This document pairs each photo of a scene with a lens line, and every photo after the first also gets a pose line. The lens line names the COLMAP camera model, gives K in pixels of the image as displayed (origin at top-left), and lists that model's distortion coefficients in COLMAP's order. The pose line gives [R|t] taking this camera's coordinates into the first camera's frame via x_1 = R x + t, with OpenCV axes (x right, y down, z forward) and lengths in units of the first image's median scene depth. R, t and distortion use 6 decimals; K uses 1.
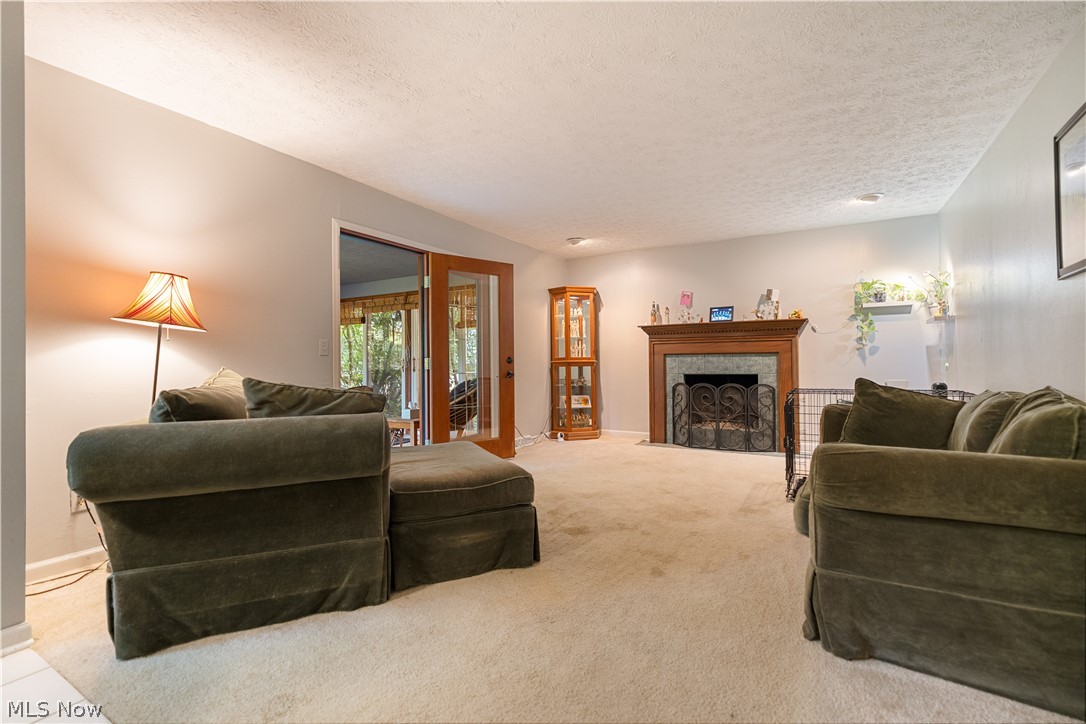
lens RADIAL K [[486.4, 0, 538.7], [0, 486.4, 361.2], [0, 0, 1]] dist [-0.007535, 0.003289]
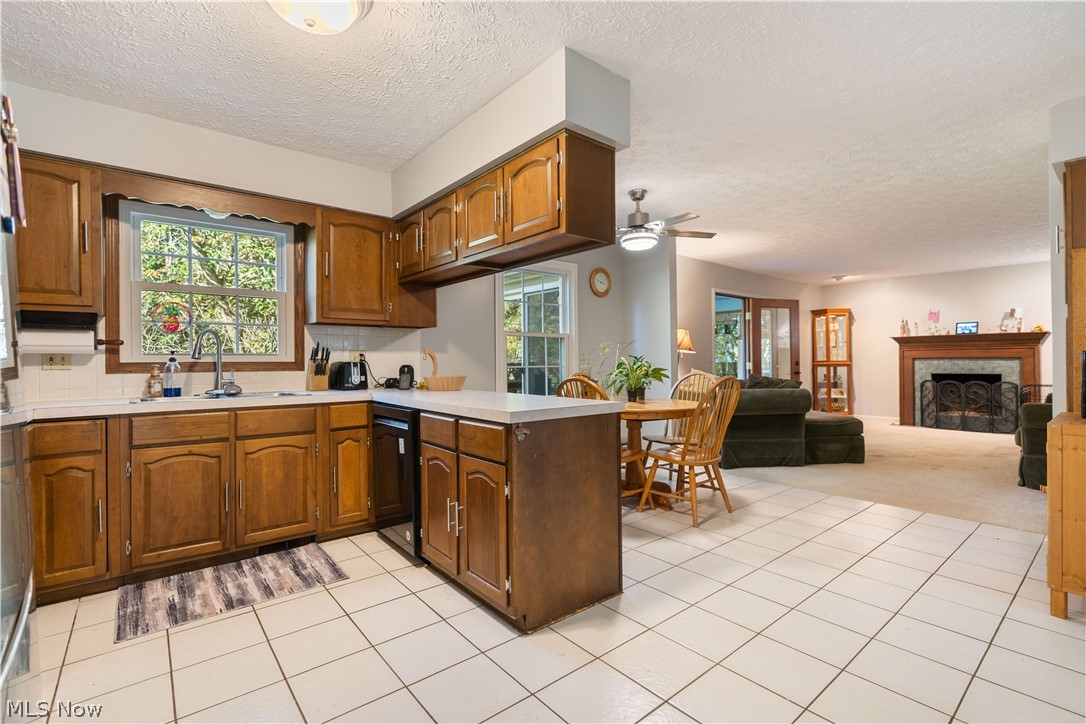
lens RADIAL K [[486.4, 0, 547.0], [0, 486.4, 360.2], [0, 0, 1]] dist [-0.007535, 0.003289]
pose [[0.942327, 0.000254, -0.334694, -0.250942], [0.001481, 0.999987, 0.004928, -0.017836], [0.334691, -0.005140, 0.942314, -0.603861]]
